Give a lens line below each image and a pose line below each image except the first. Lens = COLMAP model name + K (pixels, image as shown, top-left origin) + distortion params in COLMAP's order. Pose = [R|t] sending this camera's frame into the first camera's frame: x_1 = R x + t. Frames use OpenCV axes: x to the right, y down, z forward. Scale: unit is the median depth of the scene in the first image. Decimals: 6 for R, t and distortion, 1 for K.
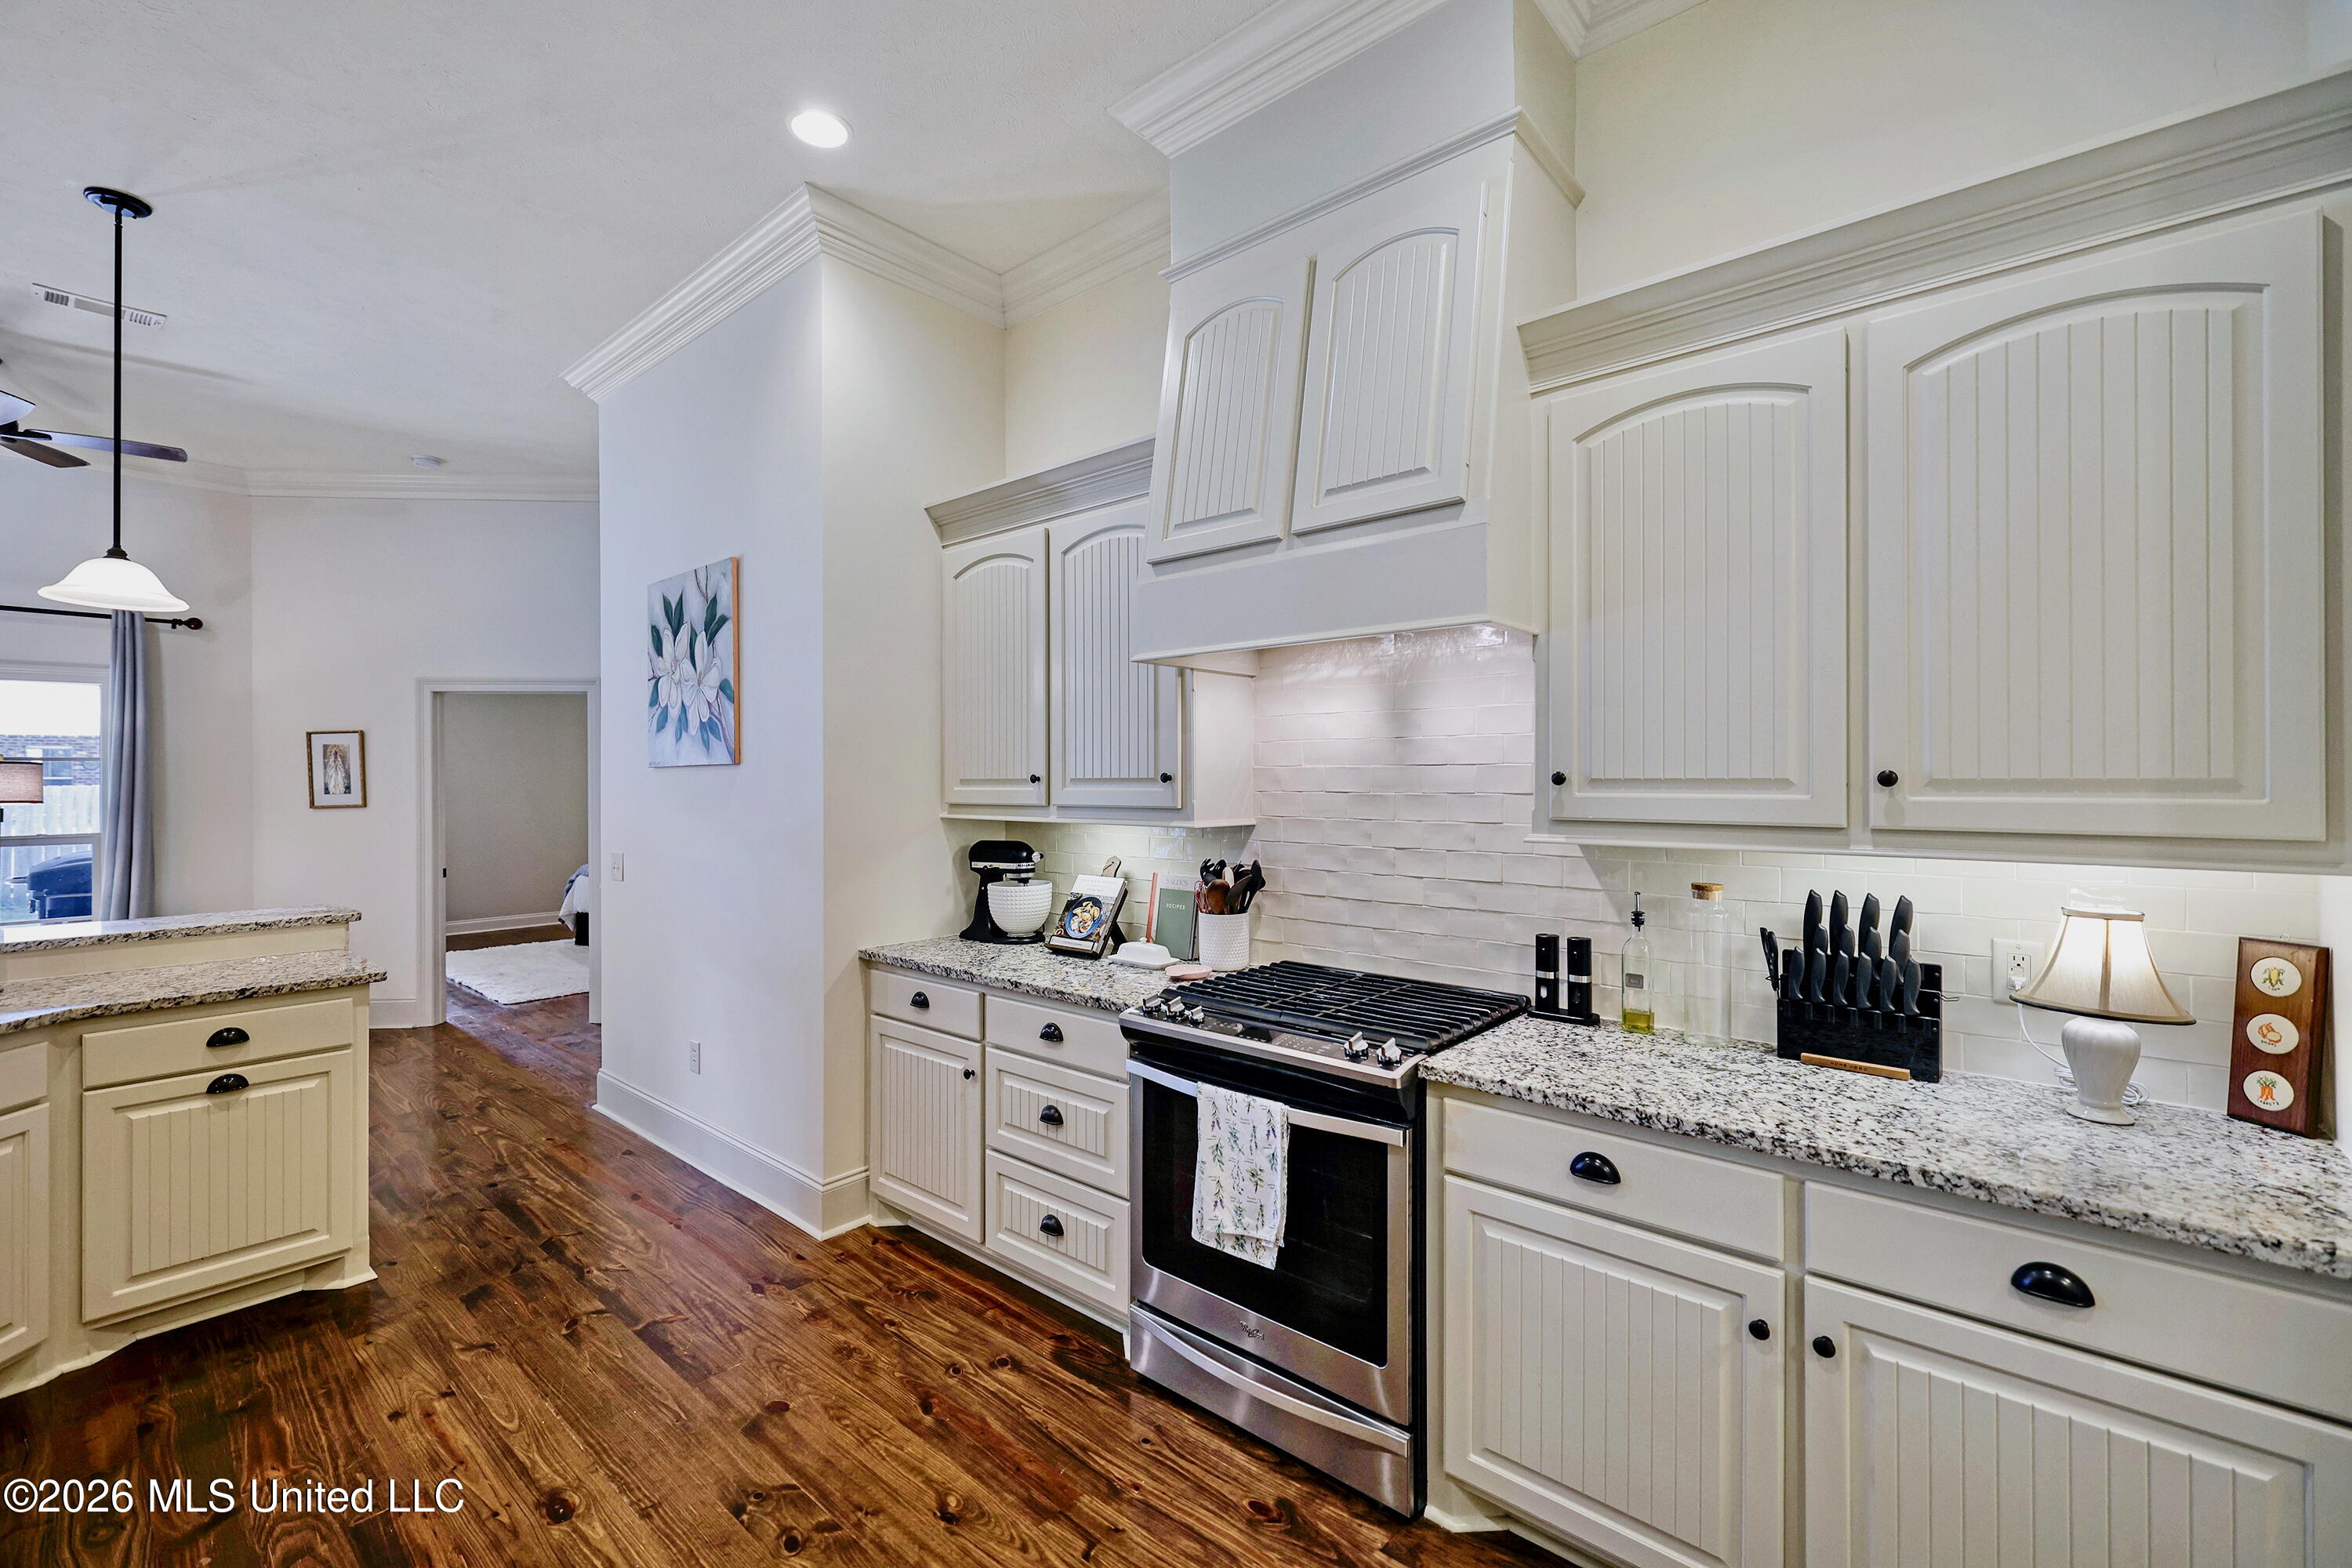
lens RADIAL K [[993.0, 0, 1162.4], [0, 993.0, 773.9], [0, 0, 1]] dist [0.002905, 0.000088]
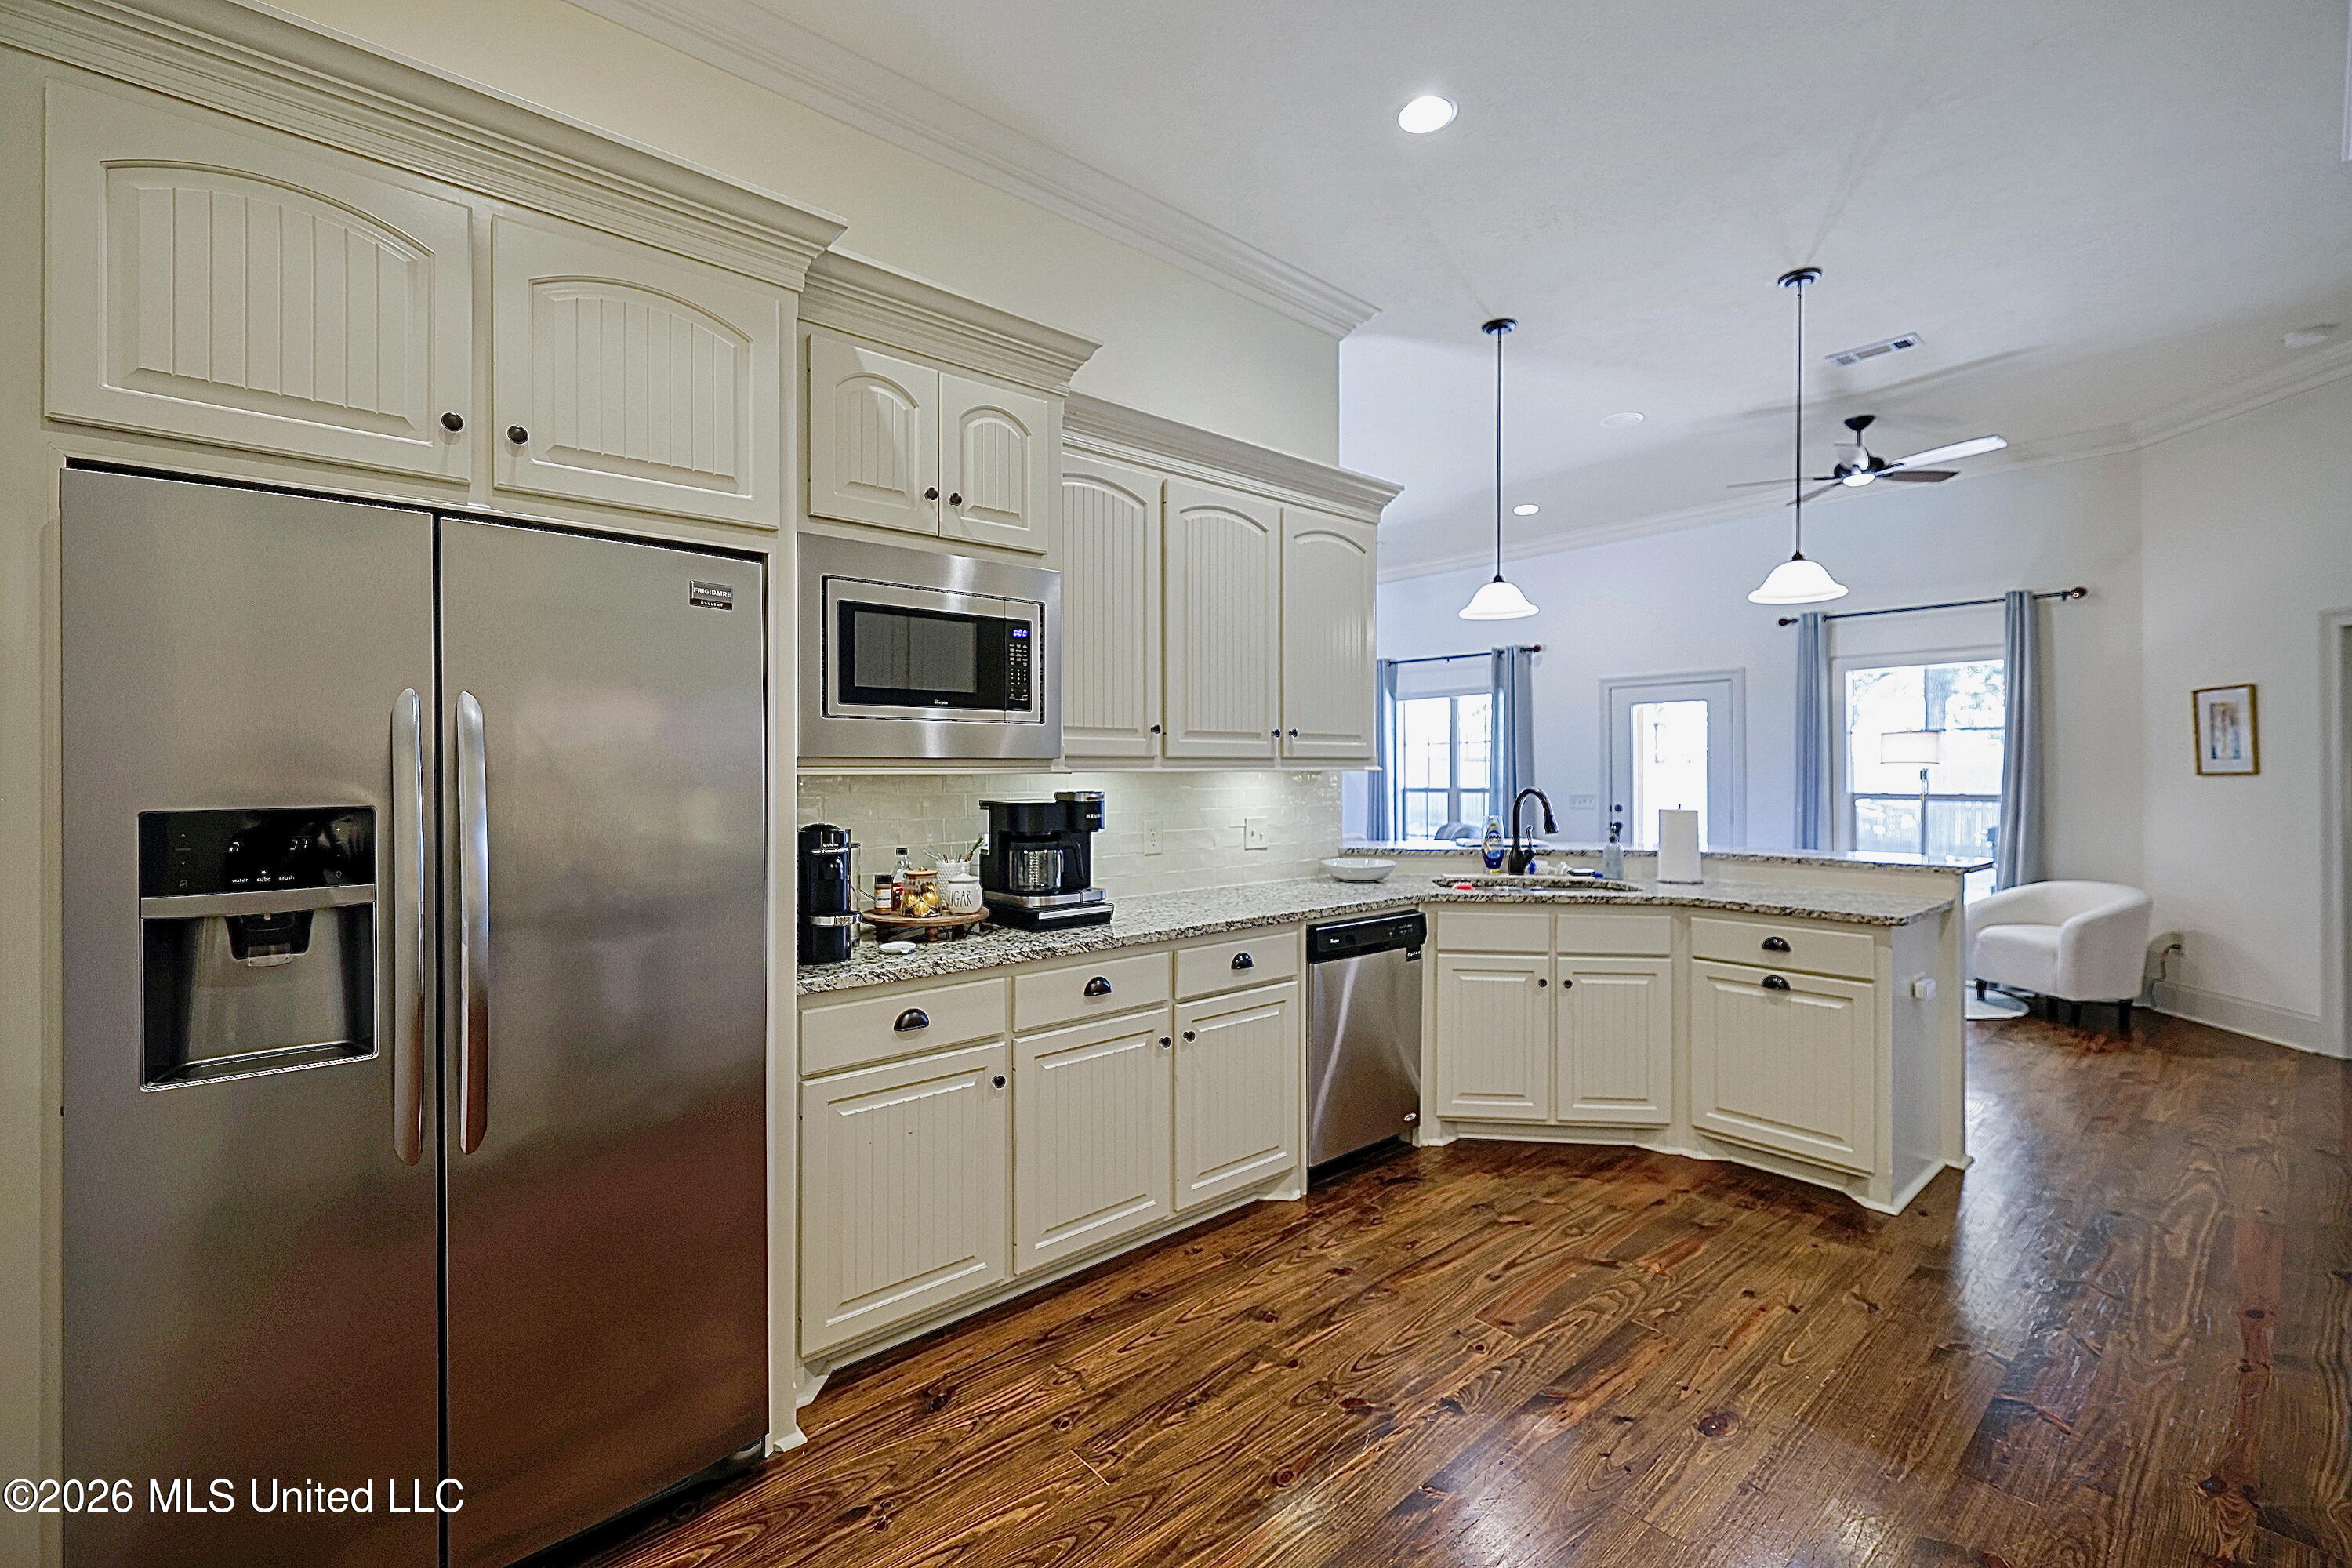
lens RADIAL K [[993.0, 0, 1162.4], [0, 993.0, 773.9], [0, 0, 1]] dist [0.002905, 0.000088]
pose [[-0.148006, 0.009839, -0.988938, 0.364907], [0.005955, 0.999941, 0.009058, 0.042206], [0.988969, -0.004548, -0.148056, 0.447315]]
